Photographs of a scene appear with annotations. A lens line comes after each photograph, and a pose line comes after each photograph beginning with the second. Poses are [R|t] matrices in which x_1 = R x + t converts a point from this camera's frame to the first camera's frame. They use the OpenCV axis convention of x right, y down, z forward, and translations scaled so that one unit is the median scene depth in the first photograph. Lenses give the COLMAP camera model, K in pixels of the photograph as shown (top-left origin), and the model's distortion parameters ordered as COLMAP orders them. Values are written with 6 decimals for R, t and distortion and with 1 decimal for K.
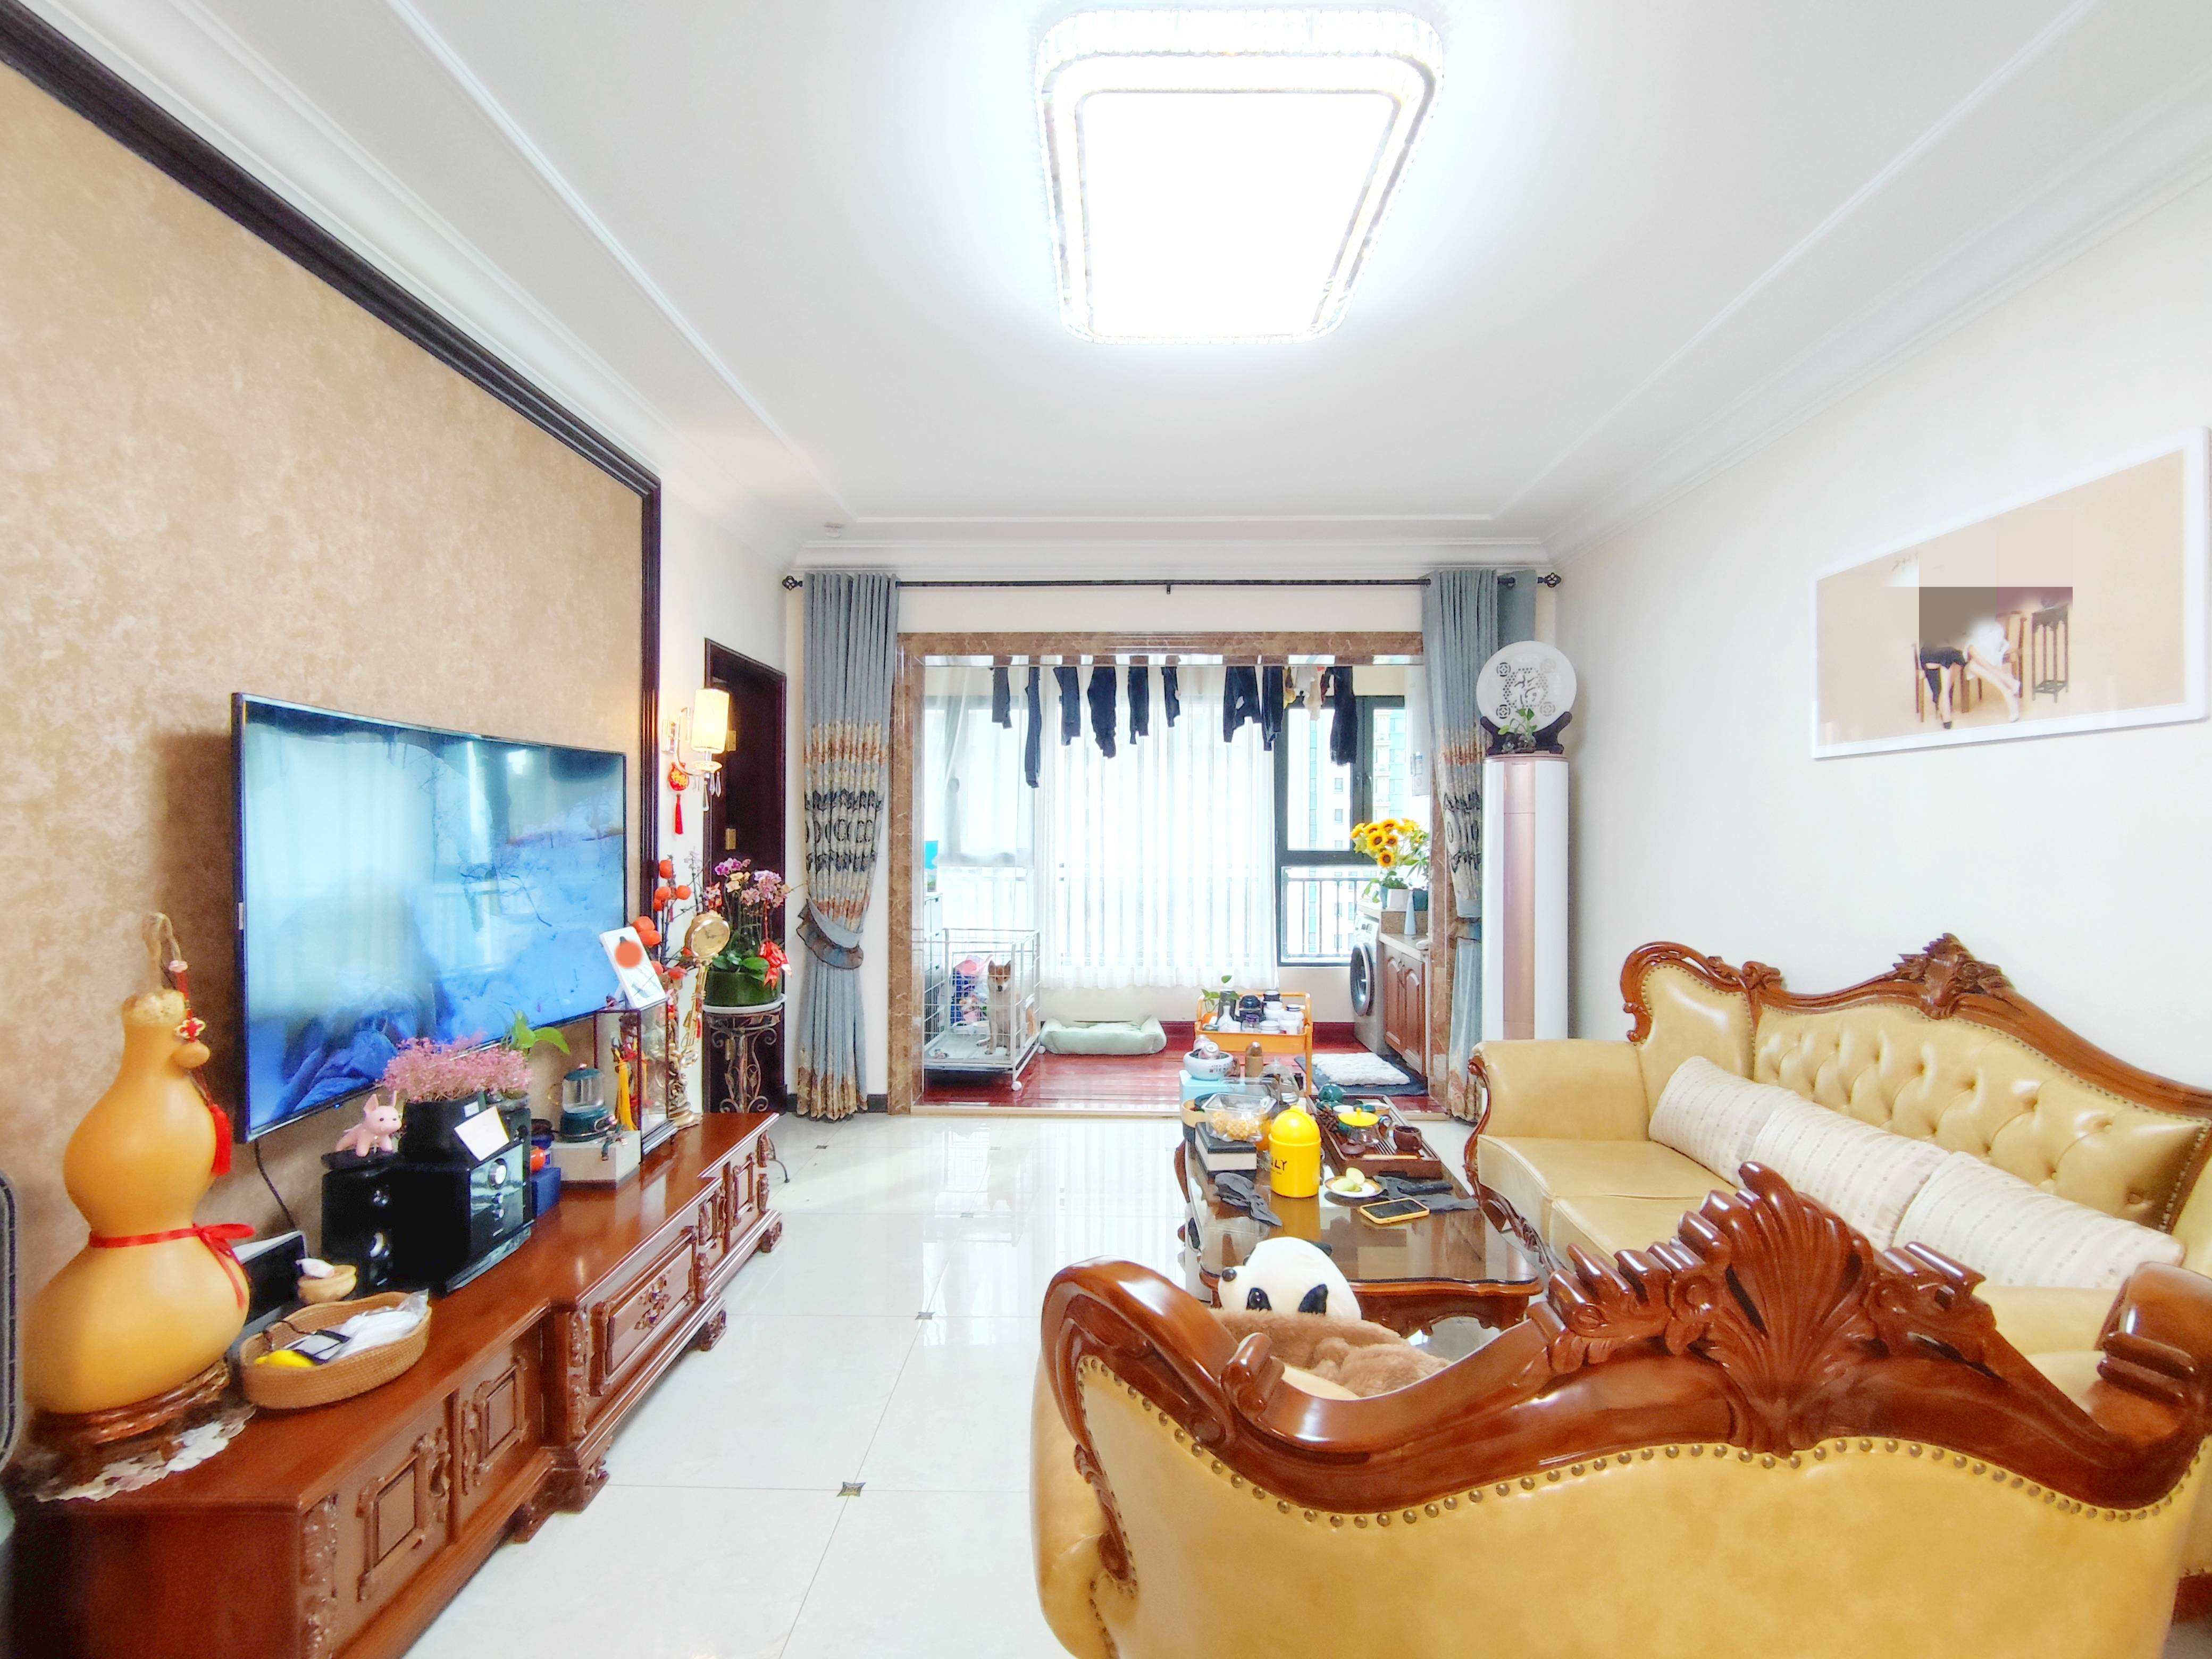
lens RADIAL K [[1019.5, 0, 1109.2], [0, 1019.5, 831.5], [0, 0, 1]] dist [0.001588, 0.000115]
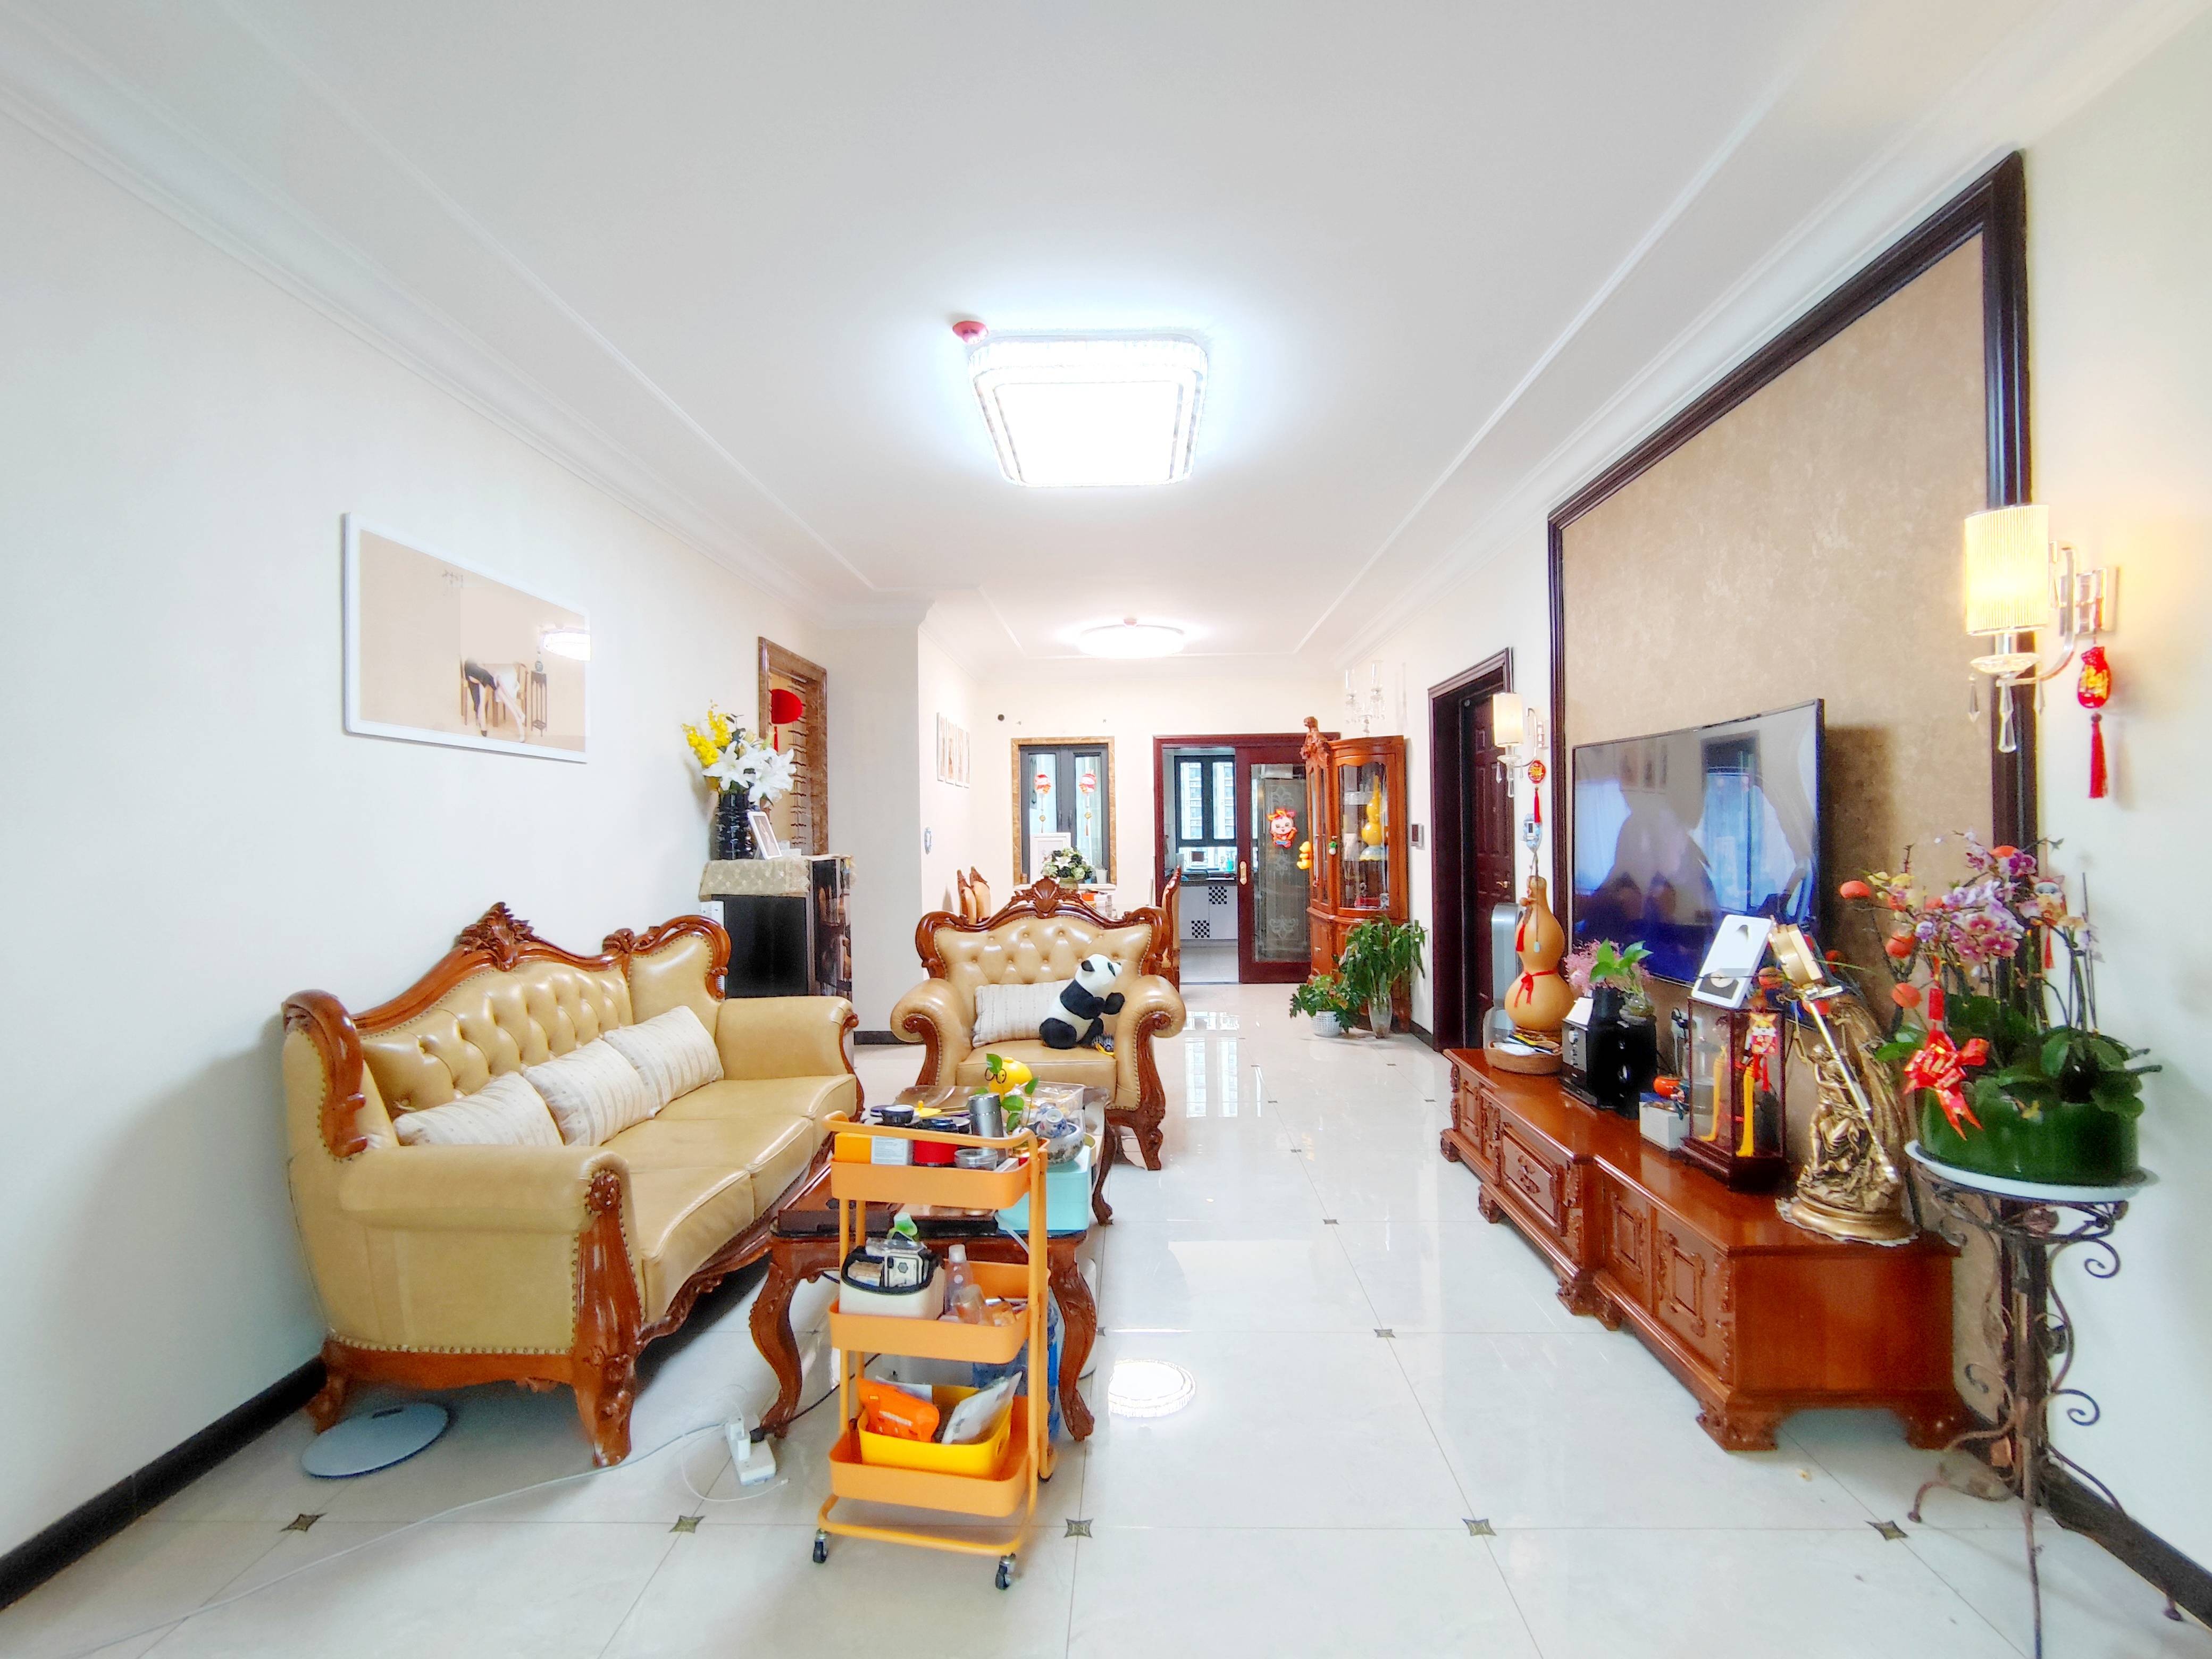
lens RADIAL K [[1019.5, 0, 1104.7], [0, 1019.5, 831.0], [0, 0, 1]] dist [0.001588, 0.000115]
pose [[-0.999789, 0.010694, 0.017519, 0.061080], [0.010690, 0.999943, -0.000277, 0.021524], [-0.017521, -0.000089, -0.999846, 2.271439]]
